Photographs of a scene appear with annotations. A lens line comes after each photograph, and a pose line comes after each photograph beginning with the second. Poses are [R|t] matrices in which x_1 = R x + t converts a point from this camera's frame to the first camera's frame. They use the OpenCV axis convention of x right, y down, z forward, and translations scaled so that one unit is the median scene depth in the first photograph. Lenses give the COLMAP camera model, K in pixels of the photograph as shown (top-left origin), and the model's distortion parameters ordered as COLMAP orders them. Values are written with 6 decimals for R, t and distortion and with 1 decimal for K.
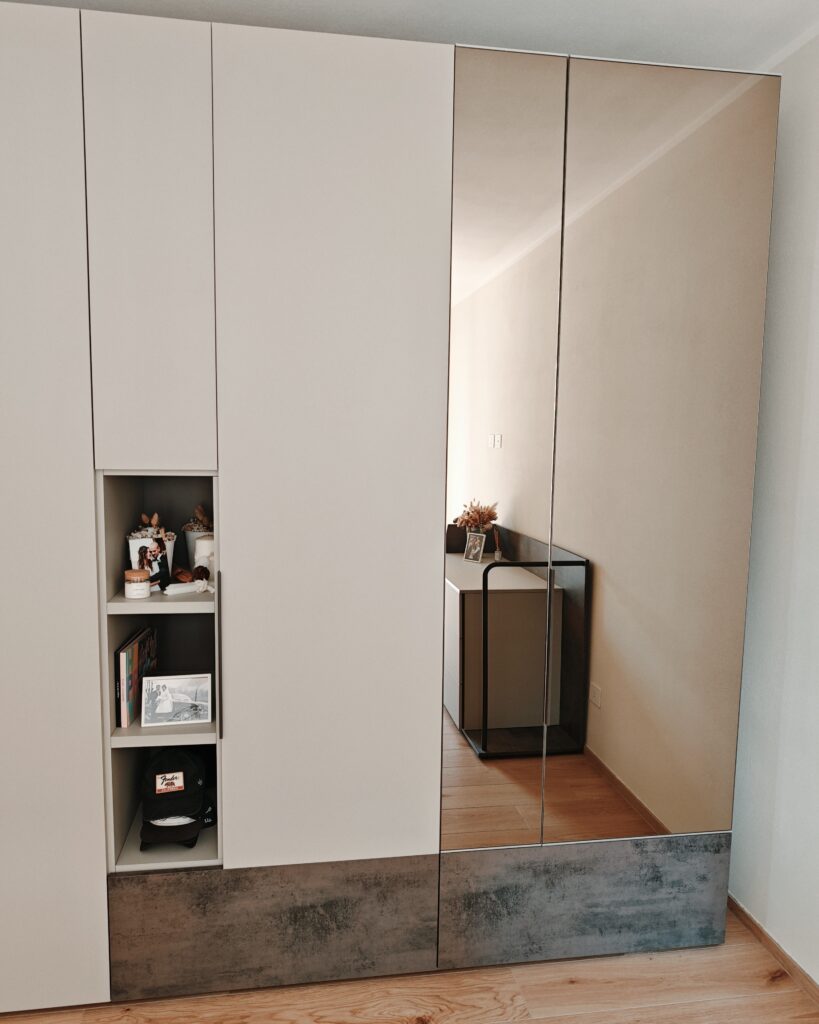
lens RADIAL K [[785.1, 0, 406.5], [0, 785.1, 518.5], [0, 0, 1]] dist [0.001411, 0.001959]
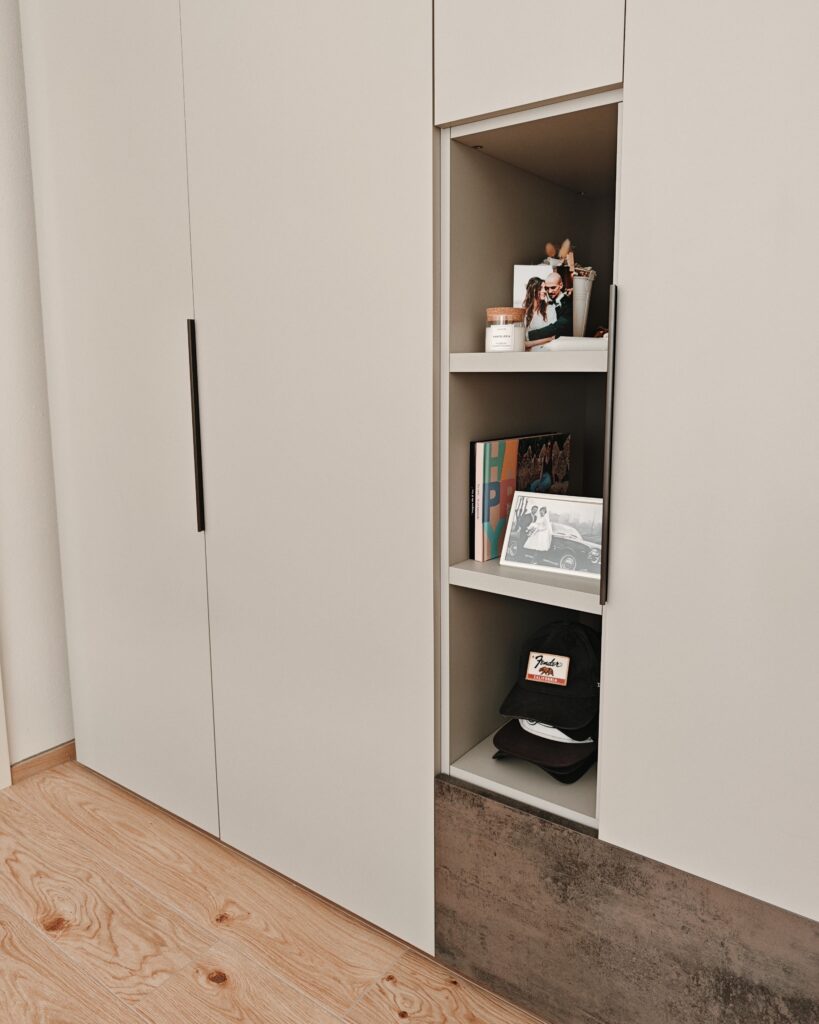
lens RADIAL K [[785.1, 0, 377.6], [0, 785.1, 492.3], [0, 0, 1]] dist [0.001411, 0.001959]
pose [[0.681507, 0.096616, -0.725406, 0.041559], [-0.058353, 0.995265, 0.077736, 0.160275], [0.729481, -0.010648, 0.683918, 0.488867]]
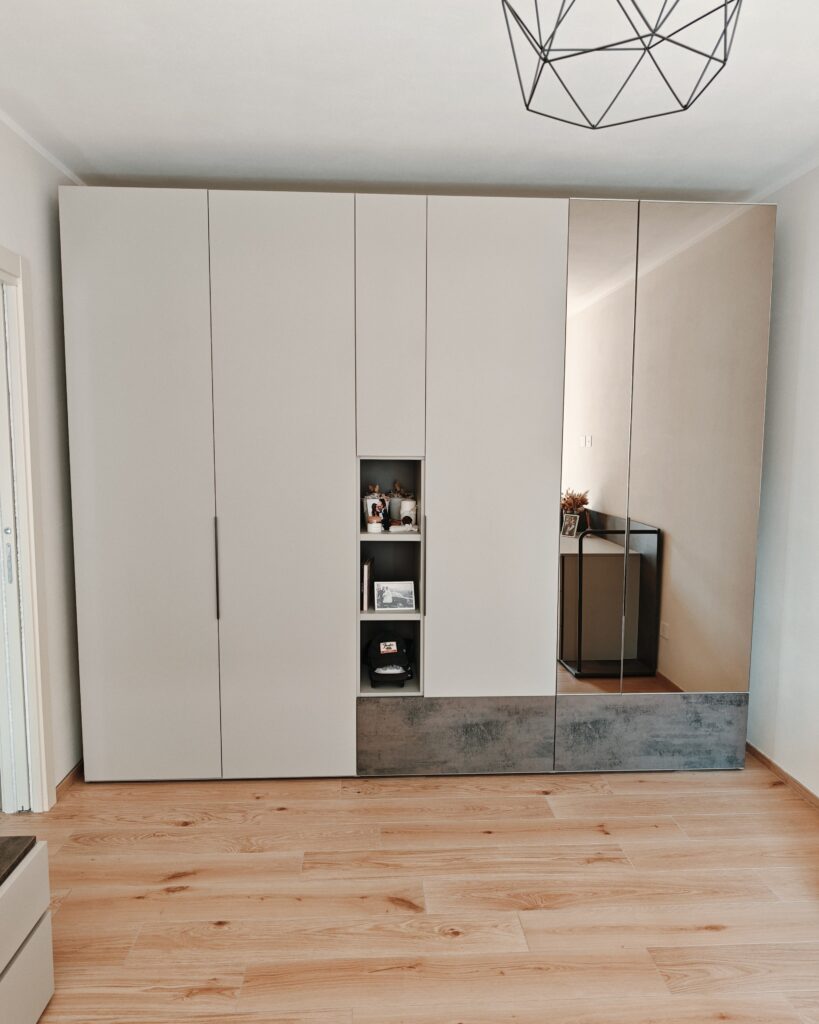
lens RADIAL K [[785.1, 0, 408.6], [0, 785.1, 512.5], [0, 0, 1]] dist [0.001411, 0.001959]
pose [[0.994685, 0.001620, -0.102950, -0.093012], [-0.003195, 0.999880, -0.015140, 0.079797], [0.102913, 0.015388, 0.994571, -0.634167]]
